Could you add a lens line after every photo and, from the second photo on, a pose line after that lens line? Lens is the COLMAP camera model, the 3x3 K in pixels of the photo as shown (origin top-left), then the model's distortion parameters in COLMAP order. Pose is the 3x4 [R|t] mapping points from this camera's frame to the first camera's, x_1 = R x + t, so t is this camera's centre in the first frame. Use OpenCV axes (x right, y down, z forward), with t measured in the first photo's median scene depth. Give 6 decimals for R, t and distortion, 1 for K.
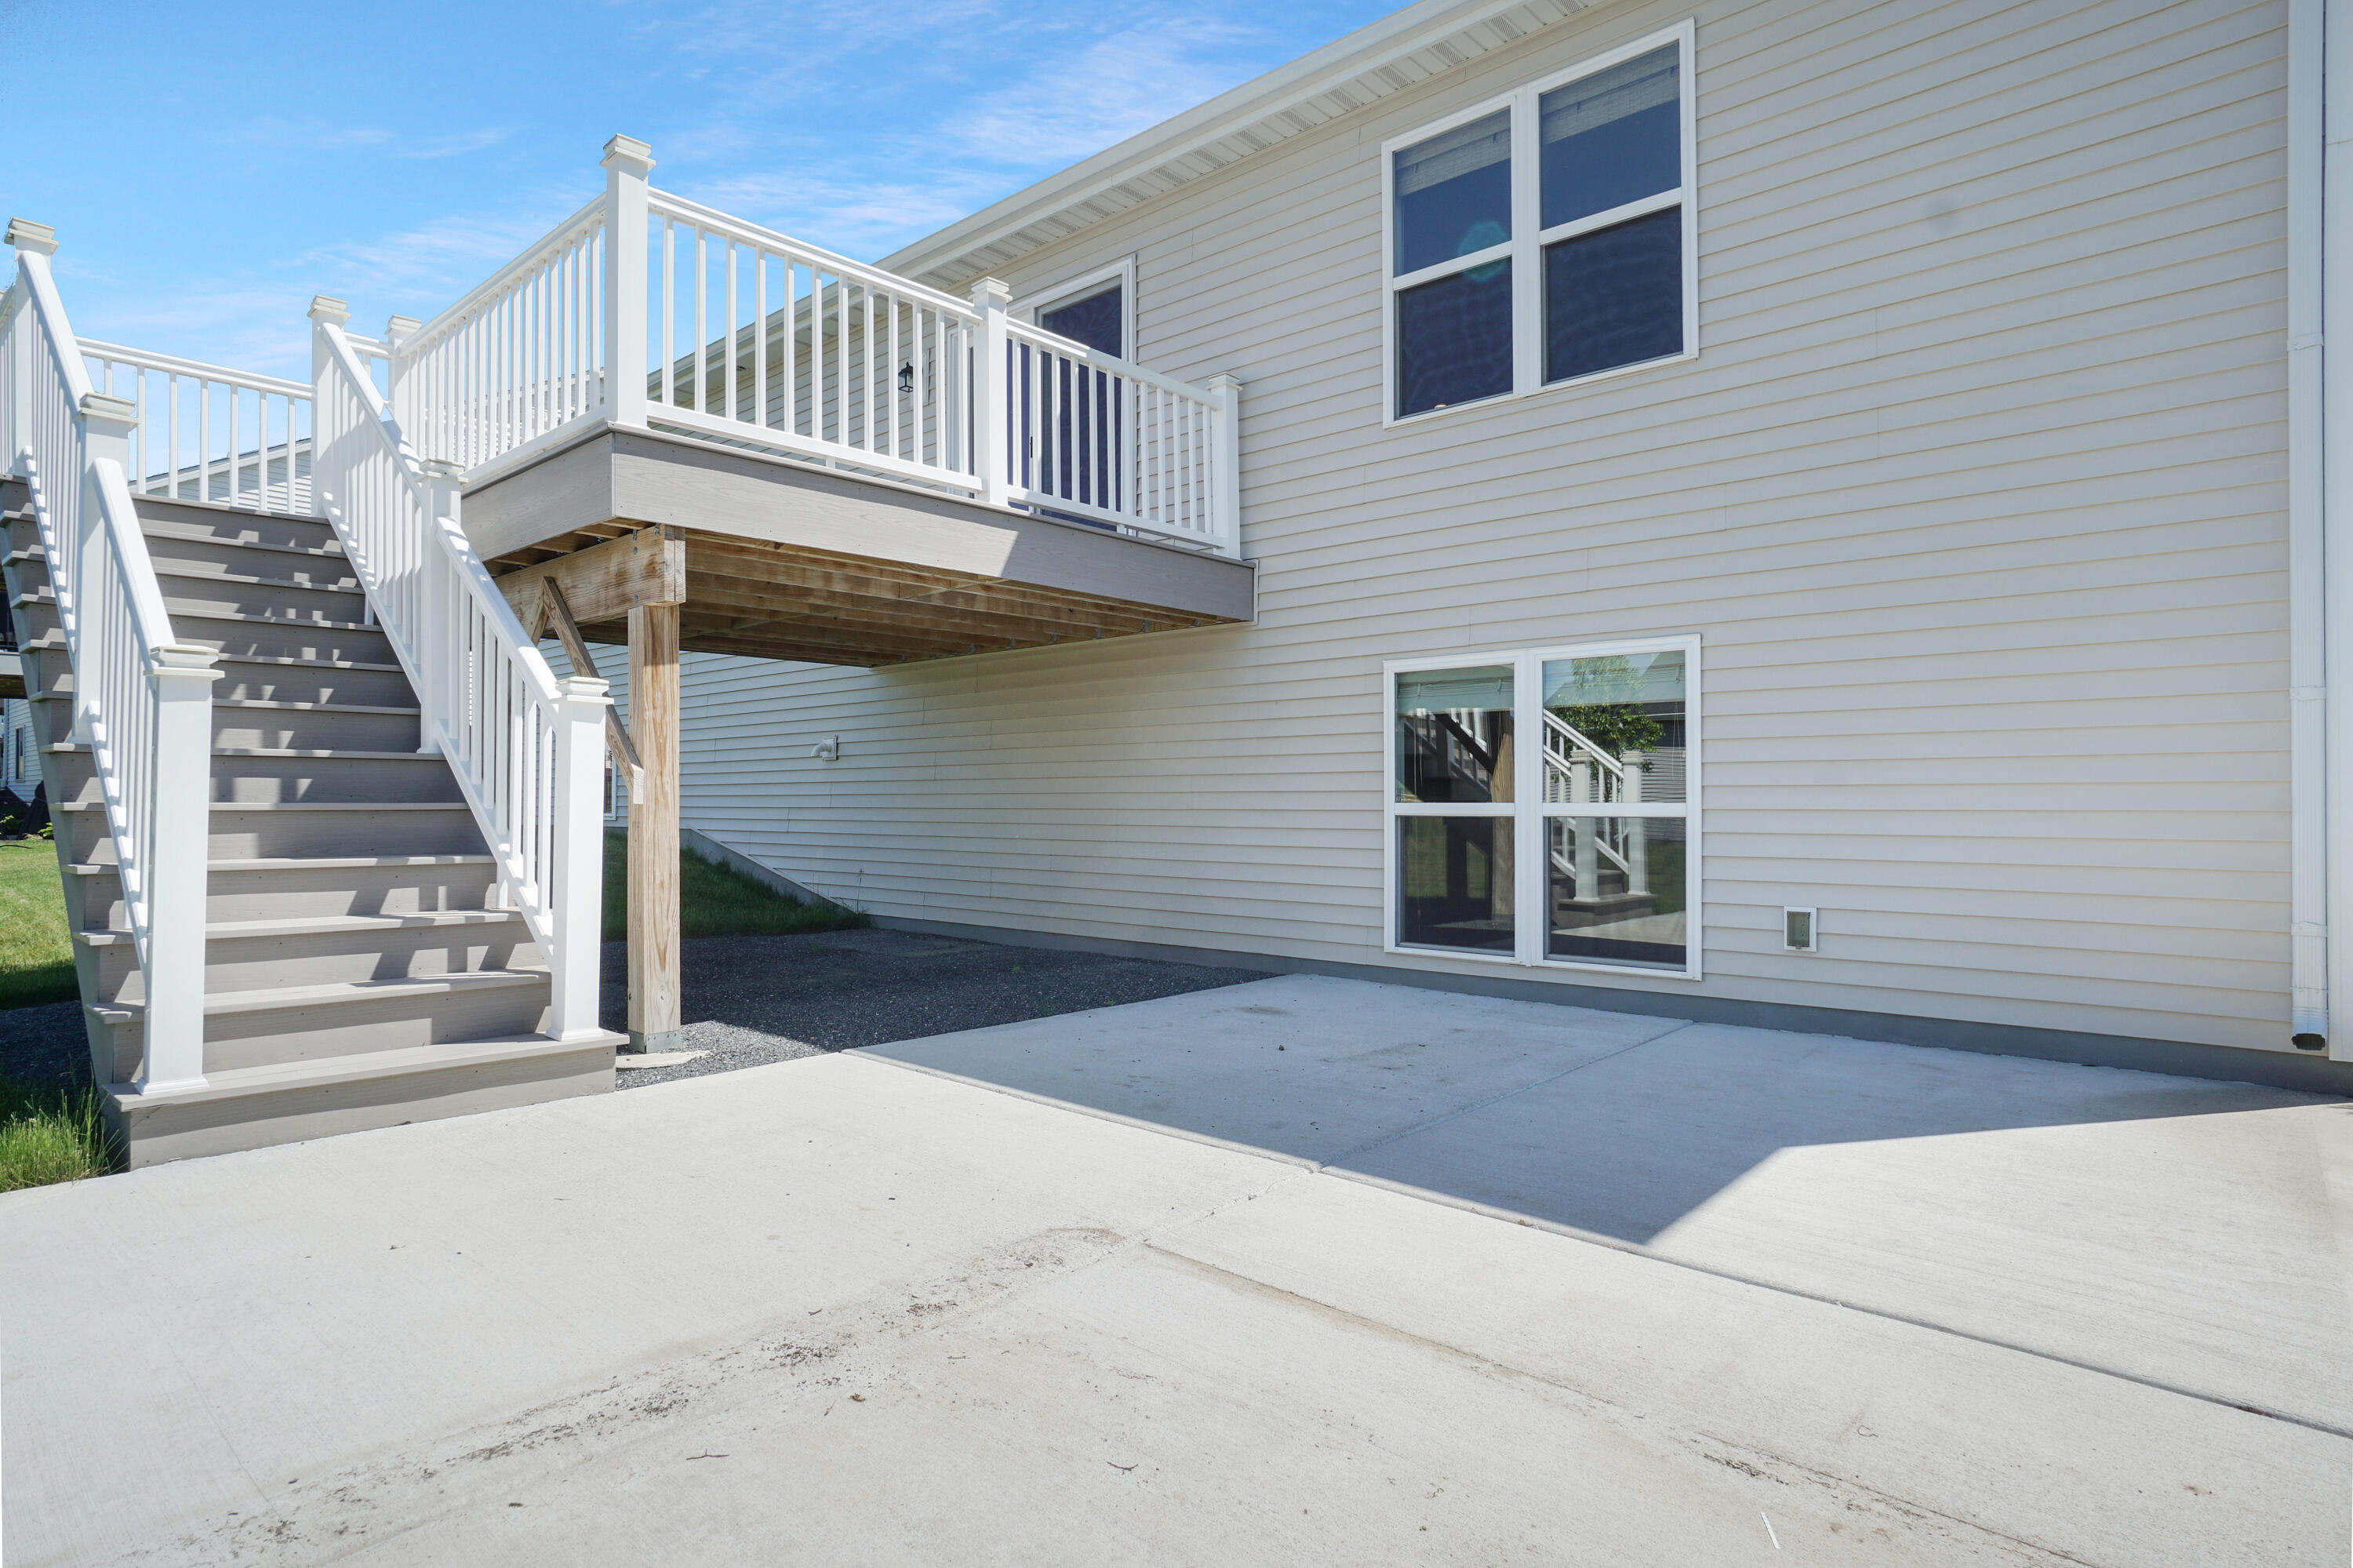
lens RADIAL K [[1270.1, 0, 1163.8], [0, 1270.1, 773.9], [0, 0, 1]] dist [-0.015949, 0.000580]
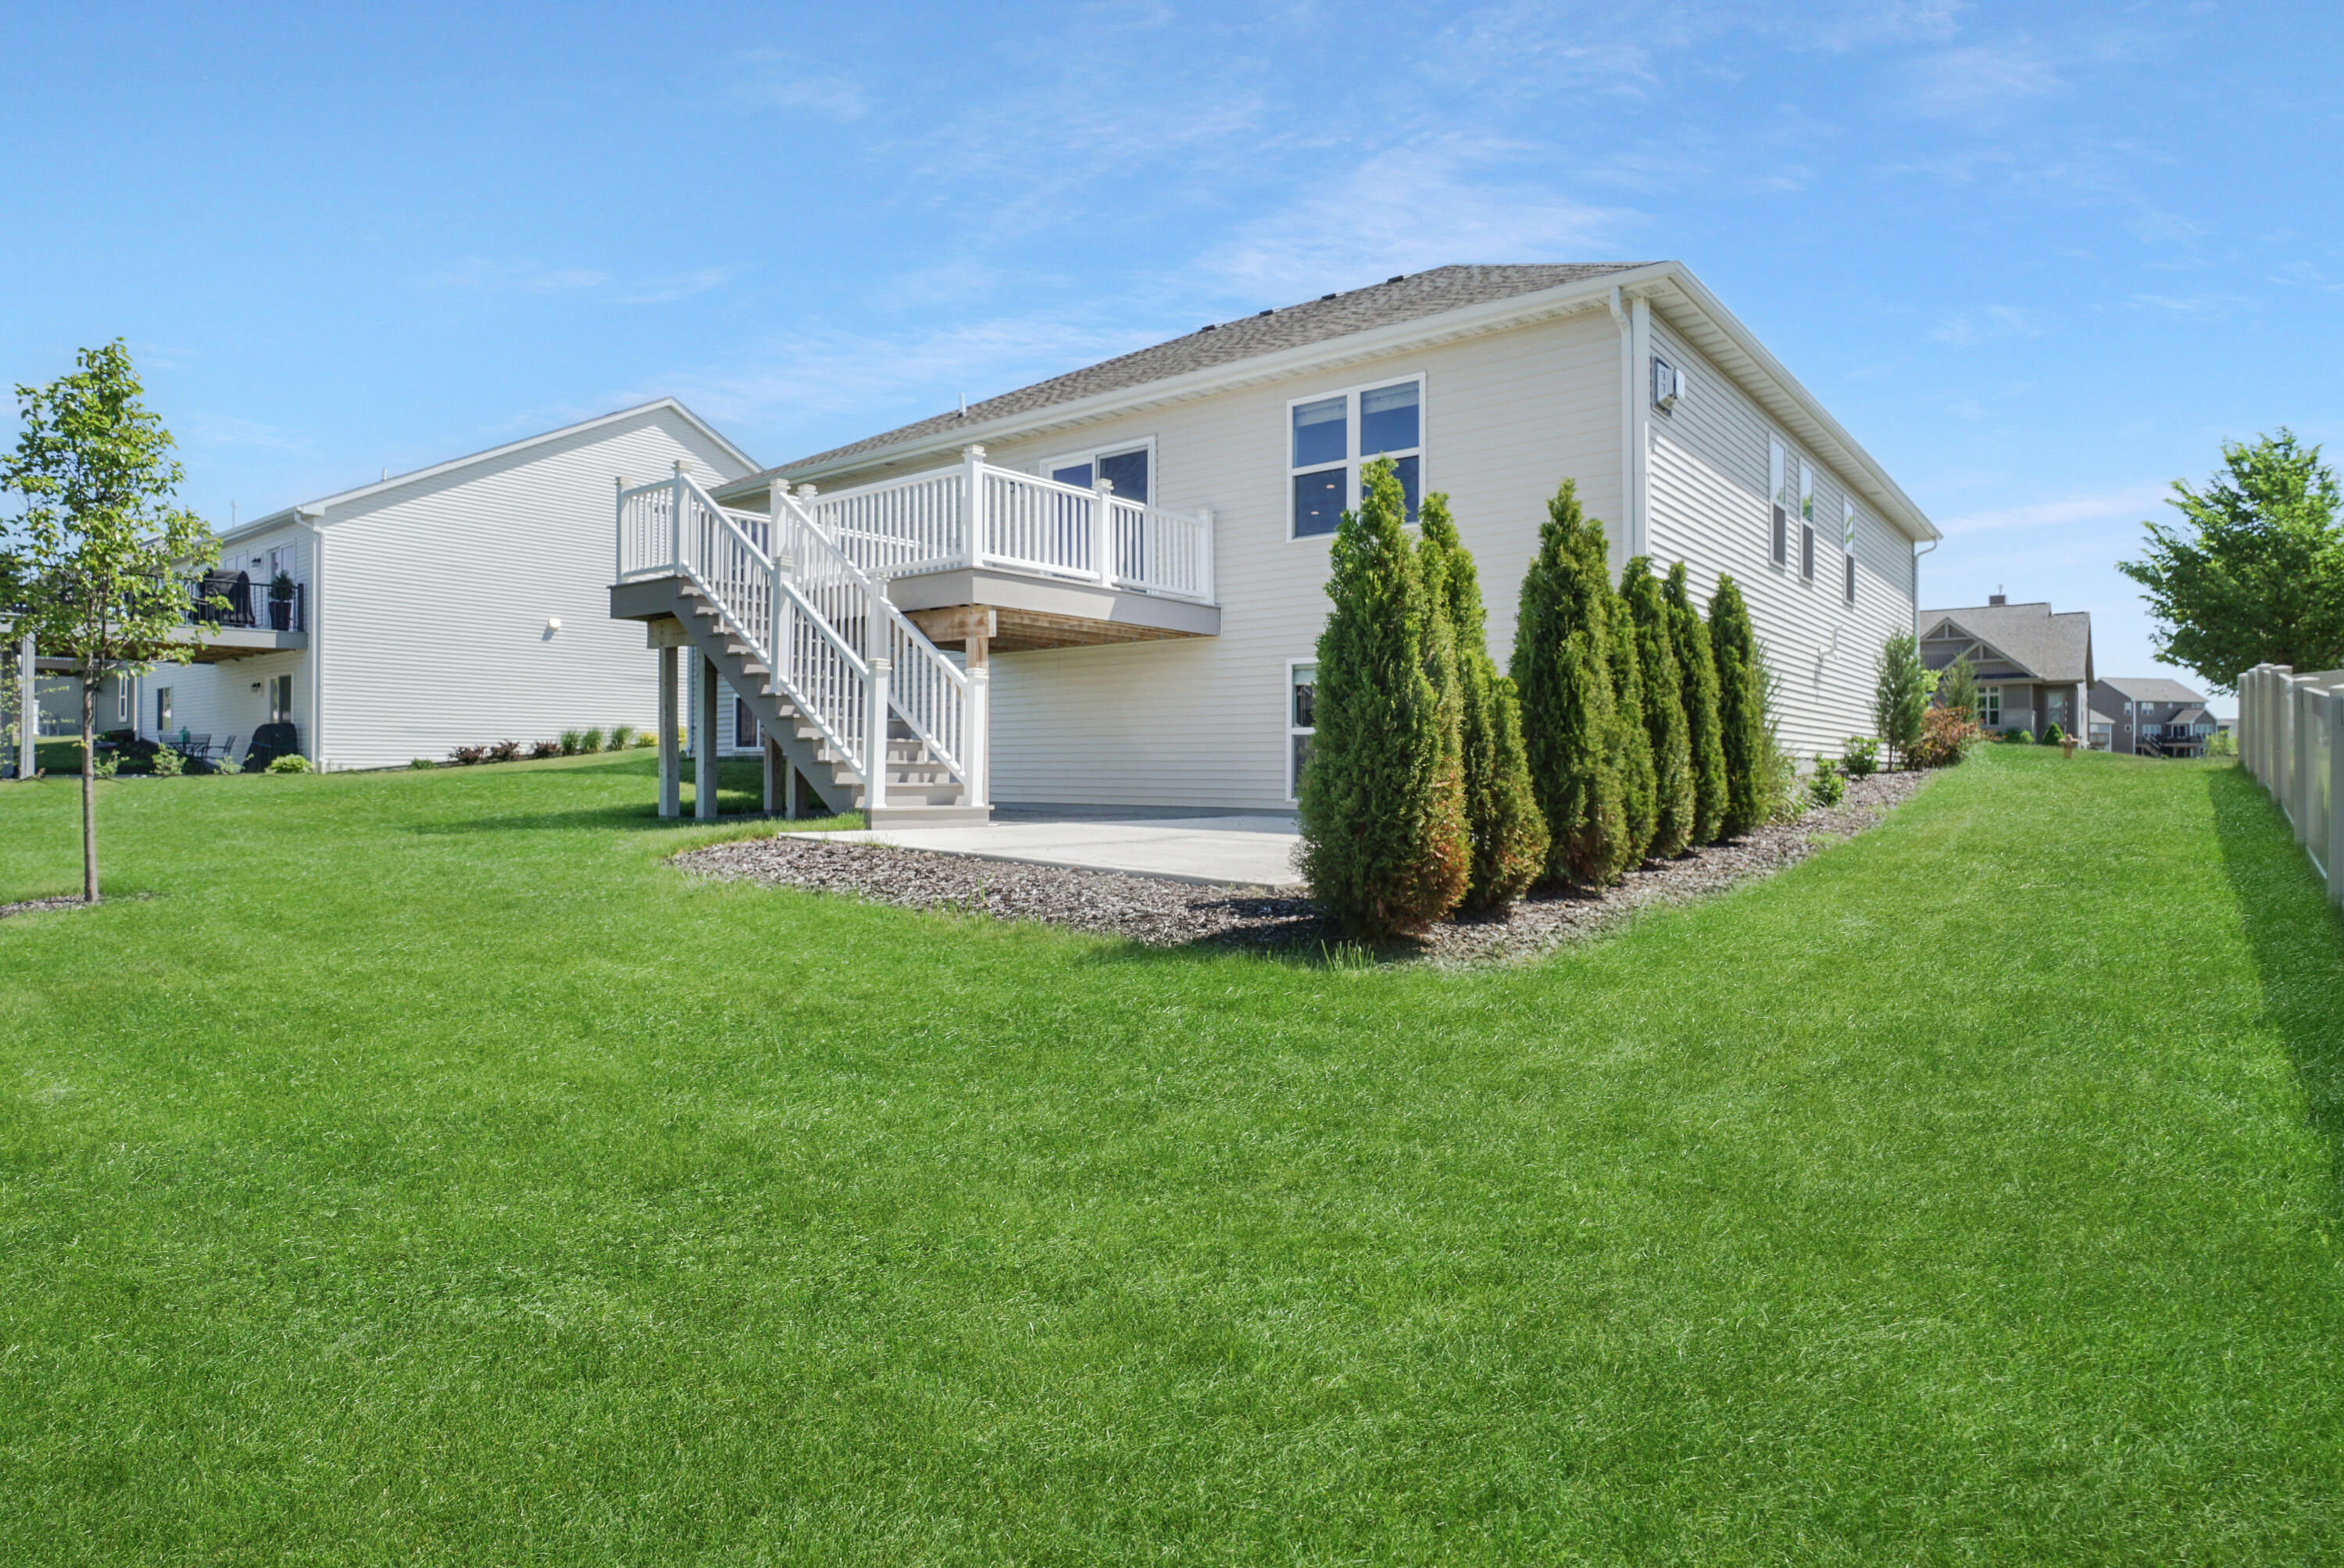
lens RADIAL K [[1265.2, 0, 1159.4], [0, 1265.2, 773.9], [0, 0, 1]] dist [-0.015949, 0.000580]
pose [[0.998434, 0.002238, 0.055900, -0.154331], [-0.003469, 0.999753, 0.021936, 0.056439], [-0.055837, -0.022096, 0.998195, -1.098101]]
